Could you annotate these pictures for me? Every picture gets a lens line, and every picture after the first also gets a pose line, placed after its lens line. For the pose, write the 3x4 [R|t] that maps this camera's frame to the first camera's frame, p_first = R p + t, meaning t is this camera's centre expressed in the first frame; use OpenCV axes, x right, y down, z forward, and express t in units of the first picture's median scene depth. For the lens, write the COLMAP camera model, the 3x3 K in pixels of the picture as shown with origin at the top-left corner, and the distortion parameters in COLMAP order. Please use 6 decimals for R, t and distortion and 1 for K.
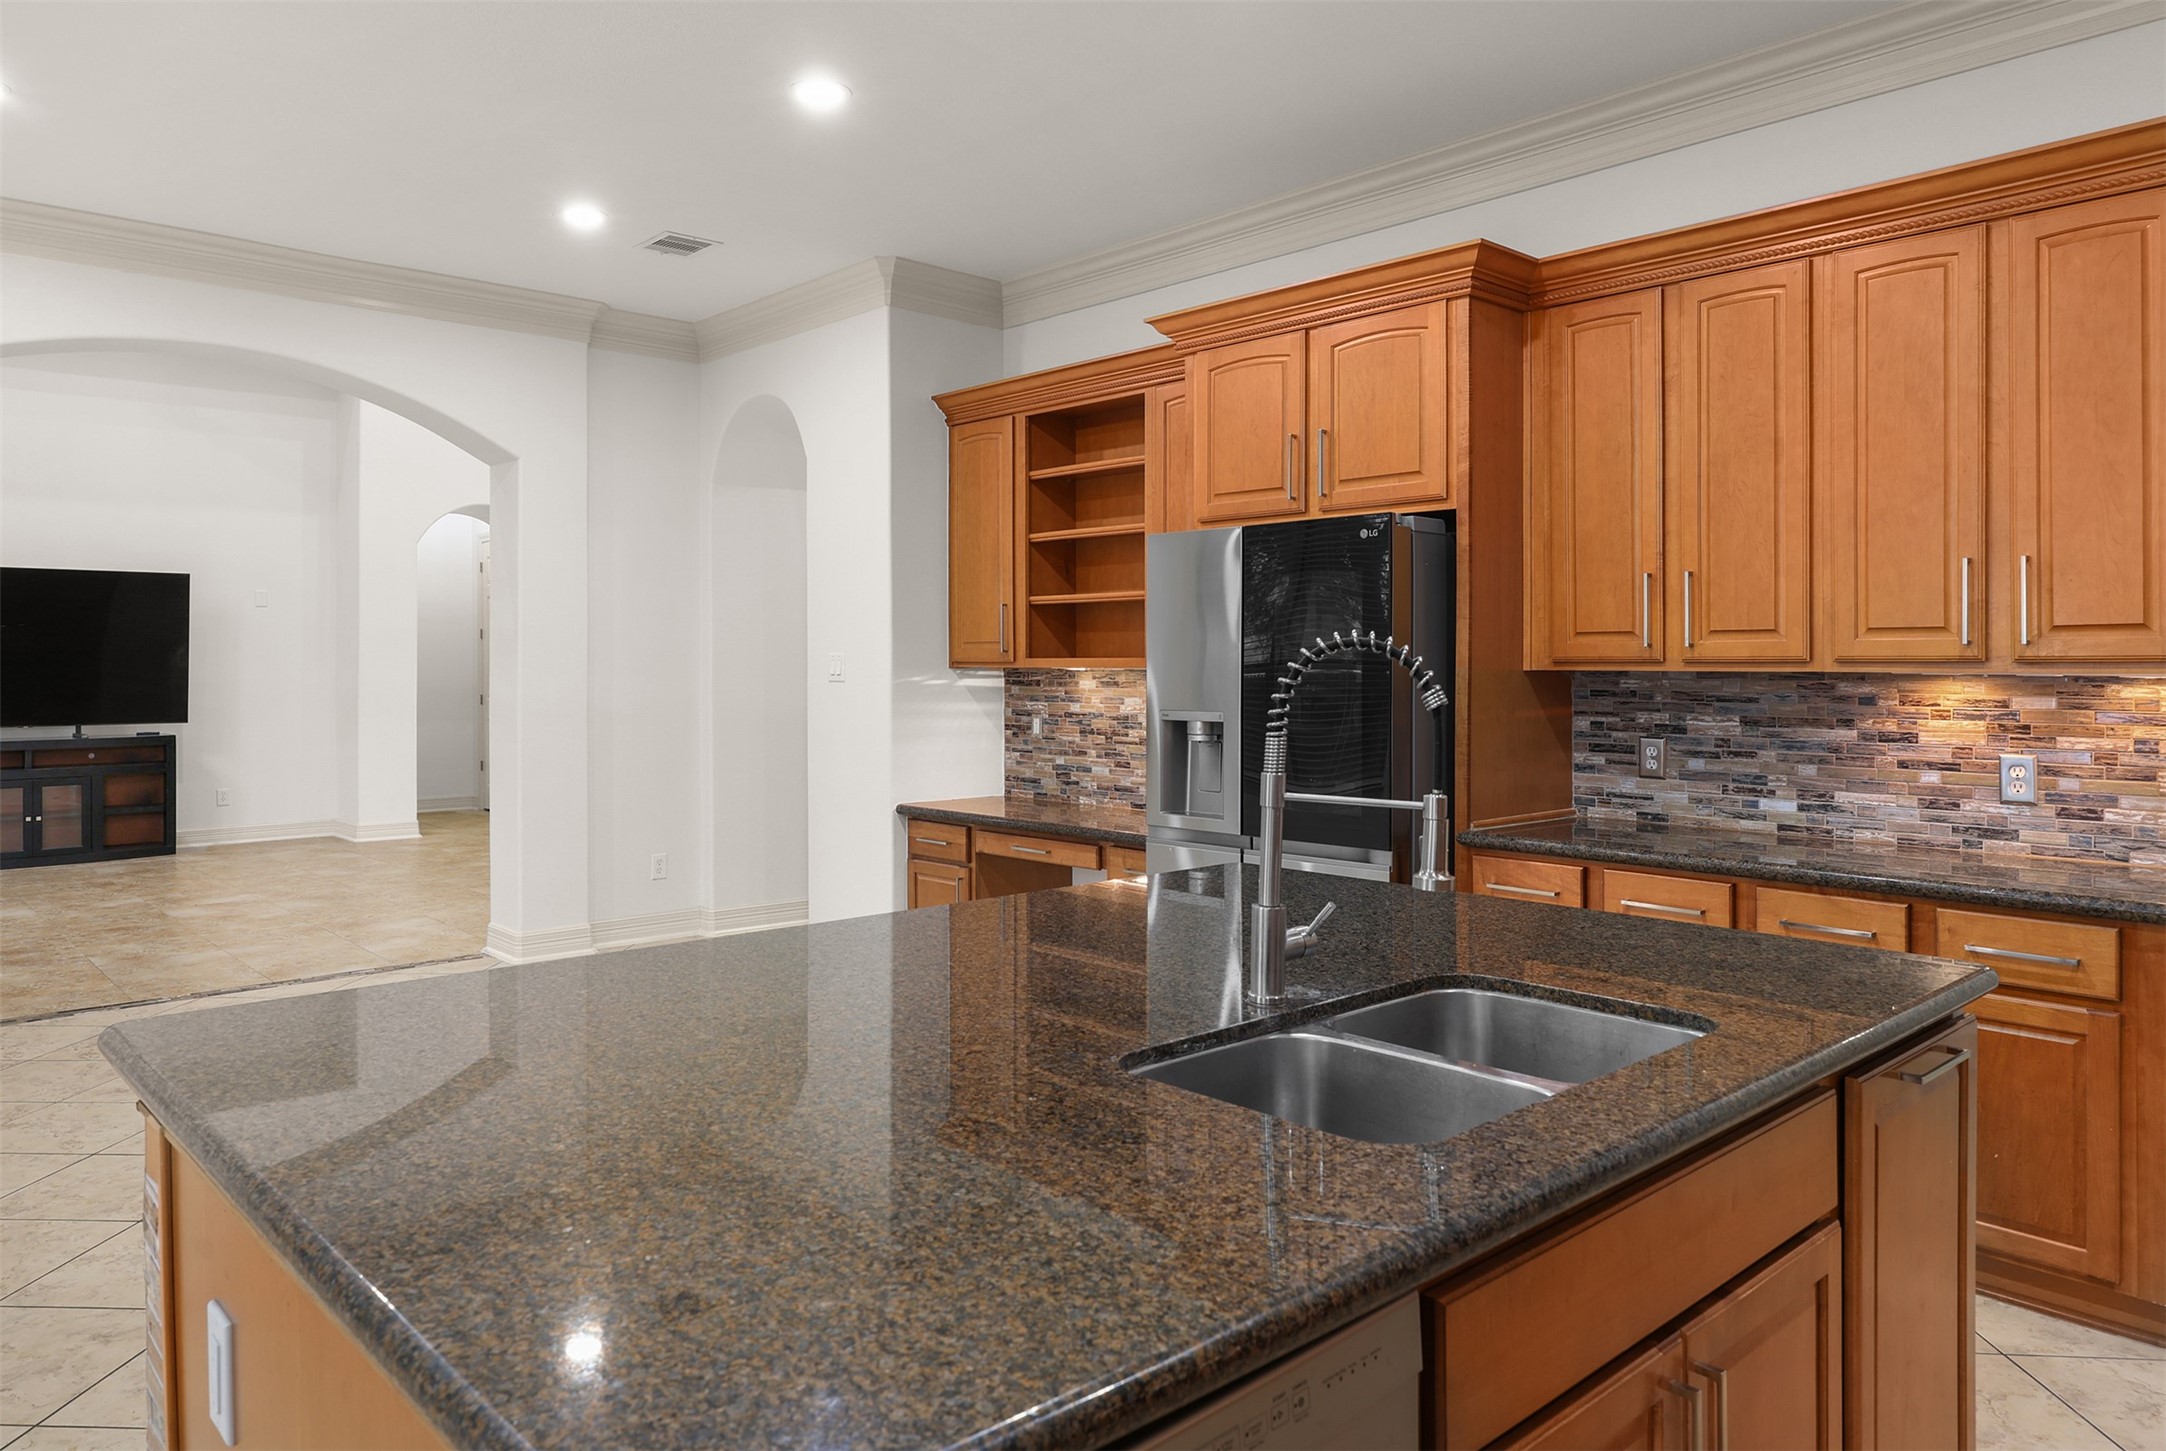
lens RADIAL K [[1408.0, 0, 1083.2], [0, 1408.0, 665.2], [0, 0, 1]] dist [0.000025, 0.003757]
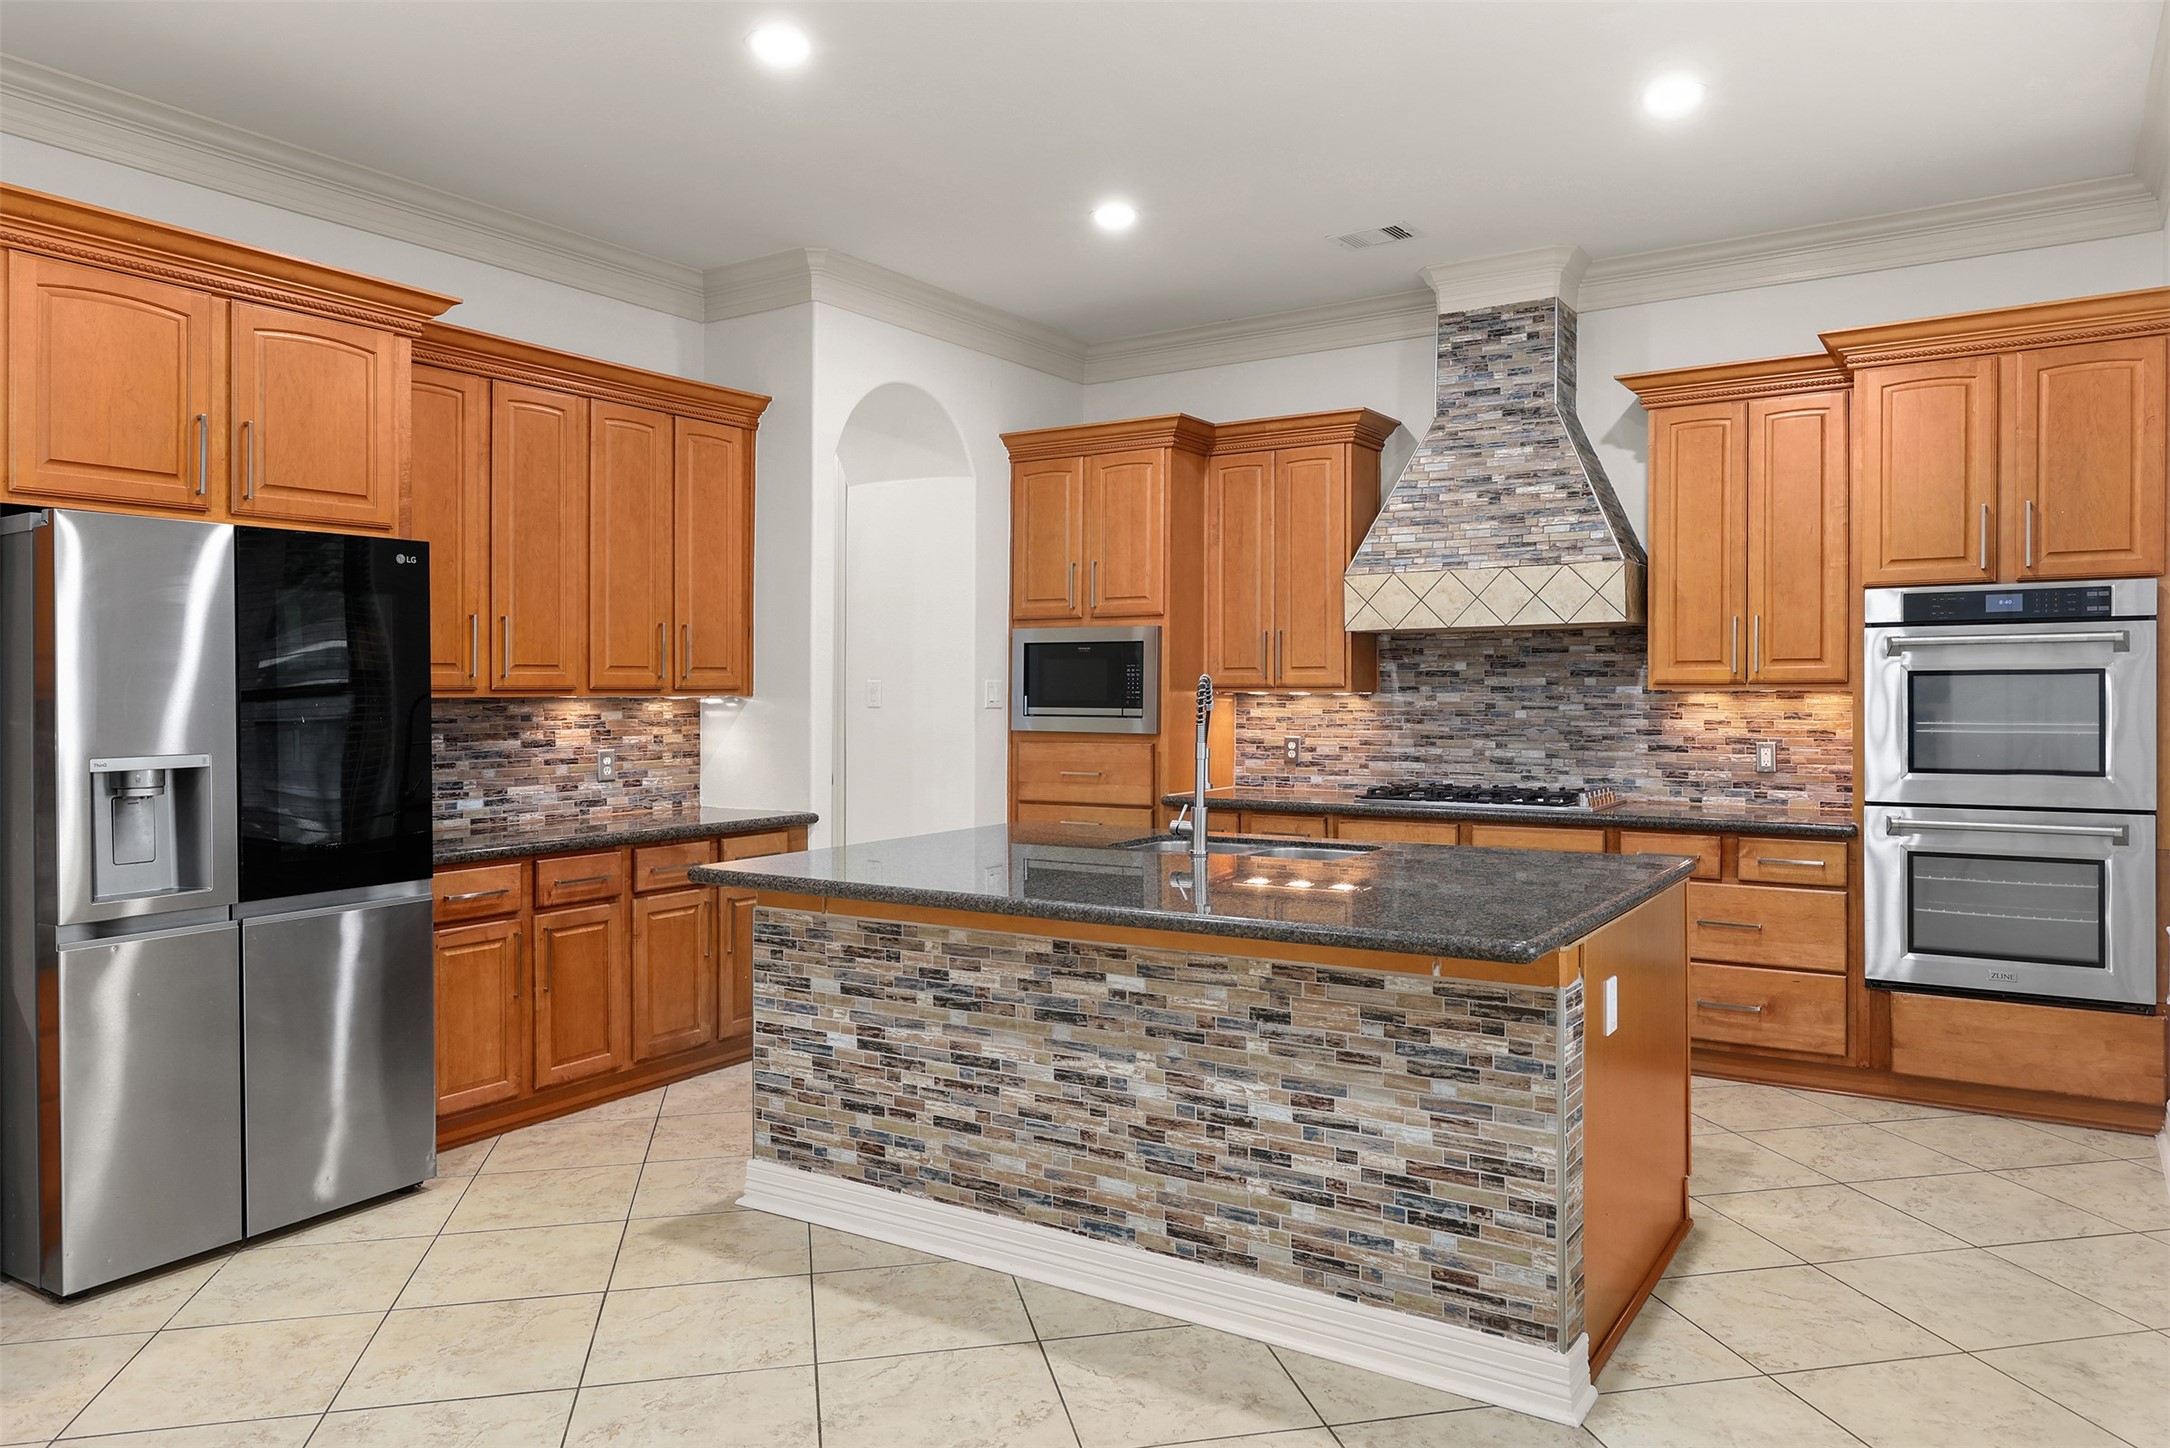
lens RADIAL K [[1410.6, 0, 1098.8], [0, 1410.6, 709.2], [0, 0, 1]] dist [0.000025, 0.003757]
pose [[-0.232673, -0.015193, 0.972436, -0.906185], [0.006169, 0.999835, 0.017097, -0.003153], [-0.972535, 0.009977, -0.232541, 0.791365]]
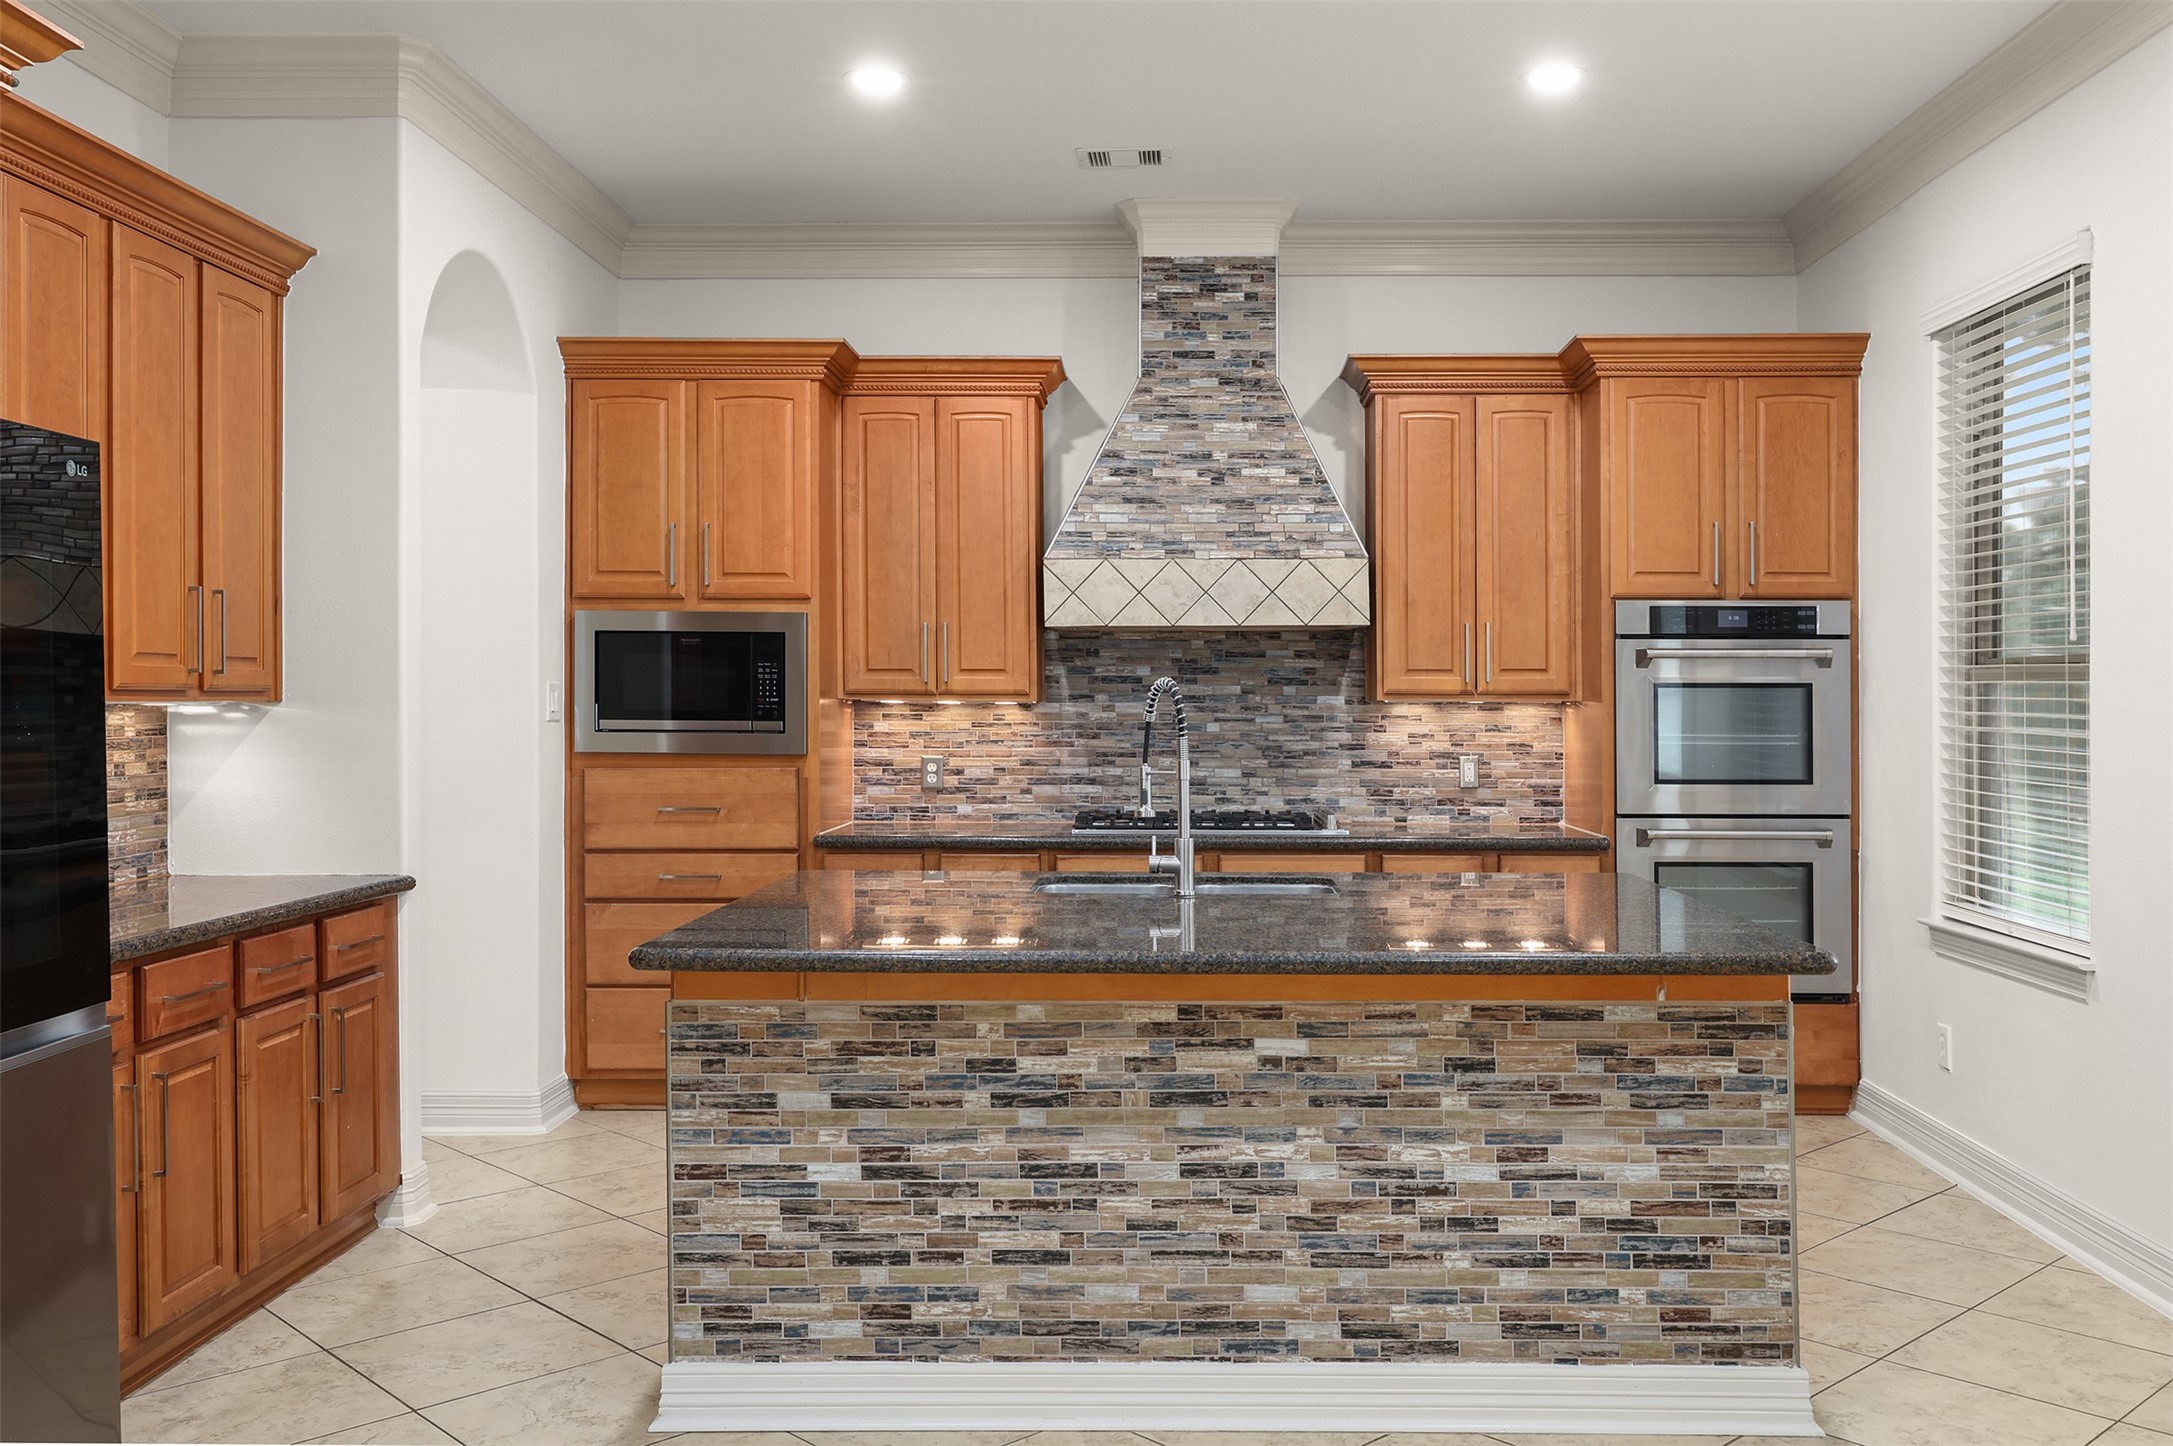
lens RADIAL K [[1838.9, 0, 1100.4], [0, 1838.9, 717.2], [0, 0, 1]] dist [0.012294, -0.013226]
pose [[-0.708938, -0.011803, 0.705172, -0.672748], [-0.002547, 0.999896, 0.014175, -0.002741], [-0.705267, 0.008253, -0.708894, 1.299850]]
